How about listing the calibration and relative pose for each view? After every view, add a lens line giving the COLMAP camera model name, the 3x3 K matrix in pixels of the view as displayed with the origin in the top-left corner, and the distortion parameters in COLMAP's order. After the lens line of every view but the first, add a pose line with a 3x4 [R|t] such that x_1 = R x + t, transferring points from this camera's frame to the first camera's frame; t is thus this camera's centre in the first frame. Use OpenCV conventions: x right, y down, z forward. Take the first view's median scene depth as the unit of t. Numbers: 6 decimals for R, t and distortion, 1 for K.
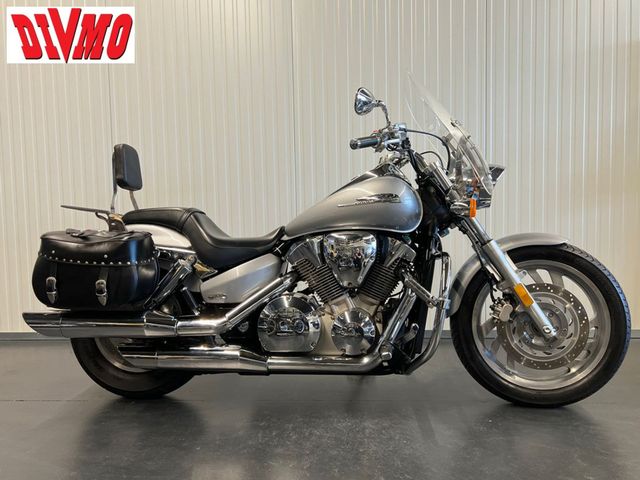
lens RADIAL K [[526.5, 0, 320.0], [0, 526.5, 243.1], [0, 0, 1]] dist [0.070574, -0.032142]
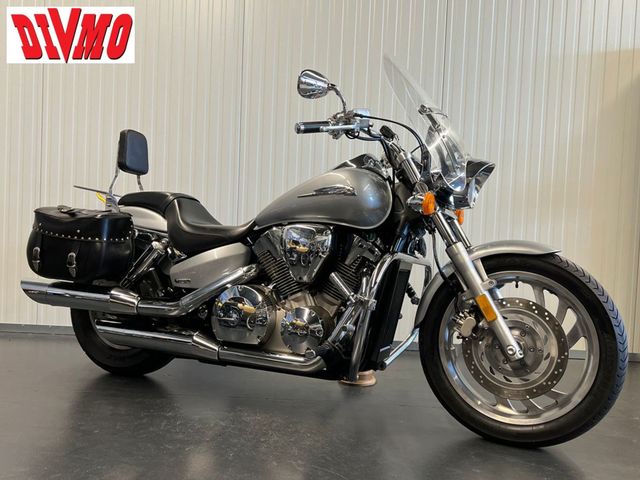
lens RADIAL K [[579.1, 0, 314.2], [0, 579.1, 242.9], [0, 0, 1]] dist [0.050660, -0.006855]
pose [[0.956201, 0.070613, -0.284067, 0.356647], [-0.077072, 0.996958, -0.011611, 0.023833], [0.282383, 0.032996, 0.958734, 0.012190]]
